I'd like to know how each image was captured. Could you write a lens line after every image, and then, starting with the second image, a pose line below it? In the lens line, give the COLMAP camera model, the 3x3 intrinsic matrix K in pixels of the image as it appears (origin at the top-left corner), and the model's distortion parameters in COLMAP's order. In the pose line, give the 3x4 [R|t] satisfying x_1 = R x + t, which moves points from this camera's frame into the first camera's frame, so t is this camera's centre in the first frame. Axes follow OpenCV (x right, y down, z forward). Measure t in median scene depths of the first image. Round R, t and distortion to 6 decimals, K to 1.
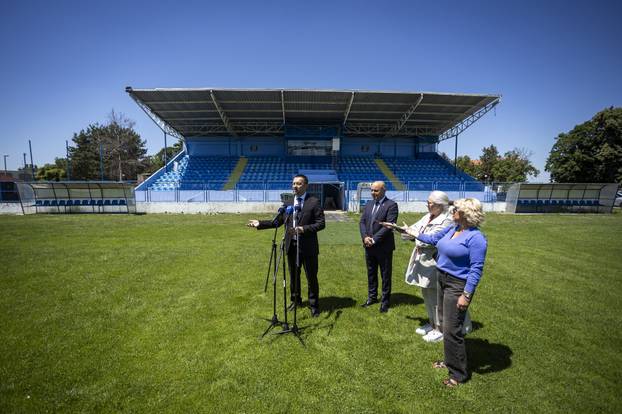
lens RADIAL K [[296.7, 0, 306.9], [0, 296.7, 215.6], [0, 0, 1]] dist [-0.051084, 0.034129]
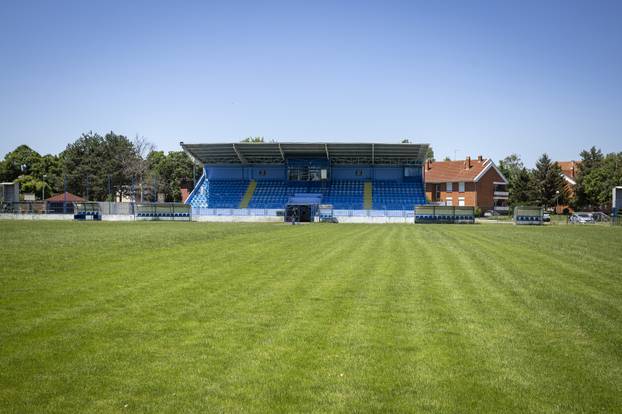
lens RADIAL K [[687.2, 0, 311.0], [0, 687.2, 207.0], [0, 0, 1]] dist [-0.005145, -0.001501]
pose [[0.992512, 0.006320, -0.121985, 0.425358], [-0.017109, 0.996008, -0.087604, 0.174017], [0.120944, 0.089035, 0.988658, -2.040914]]
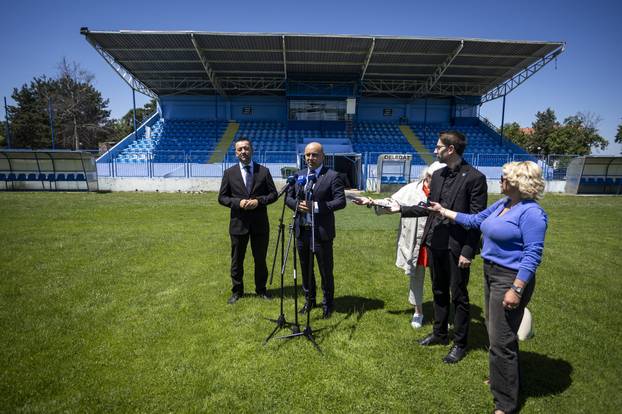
lens RADIAL K [[369.4, 0, 313.5], [0, 369.4, 213.2], [0, 0, 1]] dist [-0.034521, 0.037674]
pose [[0.999972, 0.006543, 0.003721, -0.003544], [-0.006700, 0.999017, 0.043826, 0.002895], [-0.003431, -0.043850, 0.999032, 0.003359]]
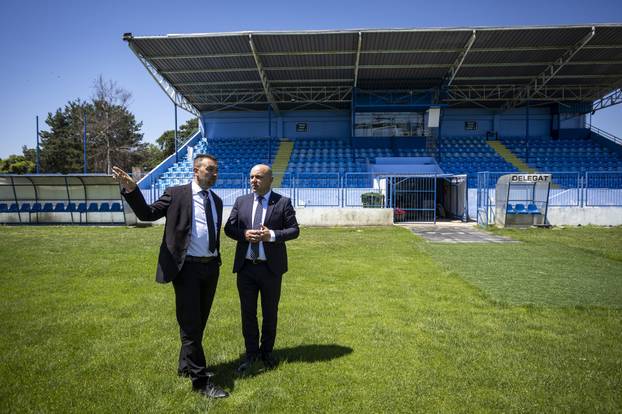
lens RADIAL K [[403.1, 0, 311.0], [0, 403.1, 207.0], [0, 0, 1]] dist [-0.027732, 0.042464]
pose [[0.995899, 0.001799, -0.090459, -0.091372], [-0.005919, 0.998956, -0.045295, -0.005983], [0.090283, 0.045645, 0.994870, 0.119311]]
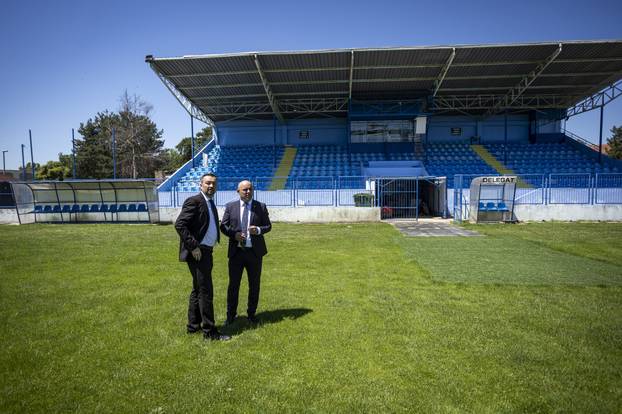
lens RADIAL K [[371.0, 0, 309.0], [0, 371.0, 212.9], [0, 0, 1]] dist [-0.036874, 0.039927]
pose [[0.993412, -0.003258, -0.114551, -0.072547], [0.000505, 0.999711, -0.024054, -0.006522], [0.114597, 0.023838, 0.993126, 0.085032]]
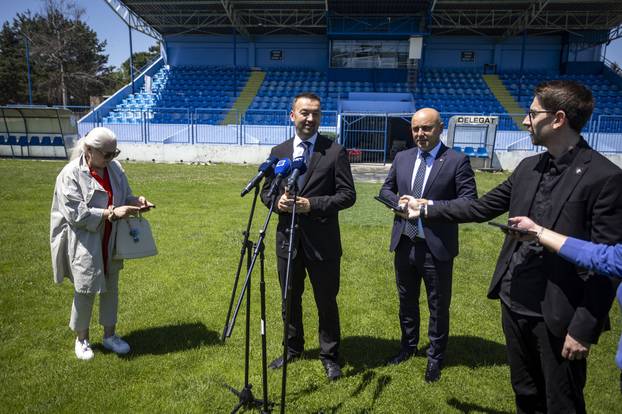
lens RADIAL K [[478.6, 0, 311.0], [0, 478.6, 207.0], [0, 0, 1]] dist [0.000128, 0.029916]
pose [[0.993483, 0.036688, -0.107911, 0.008731], [-0.027996, 0.996322, 0.080988, -0.002615], [0.110485, -0.077439, 0.990856, 0.031247]]
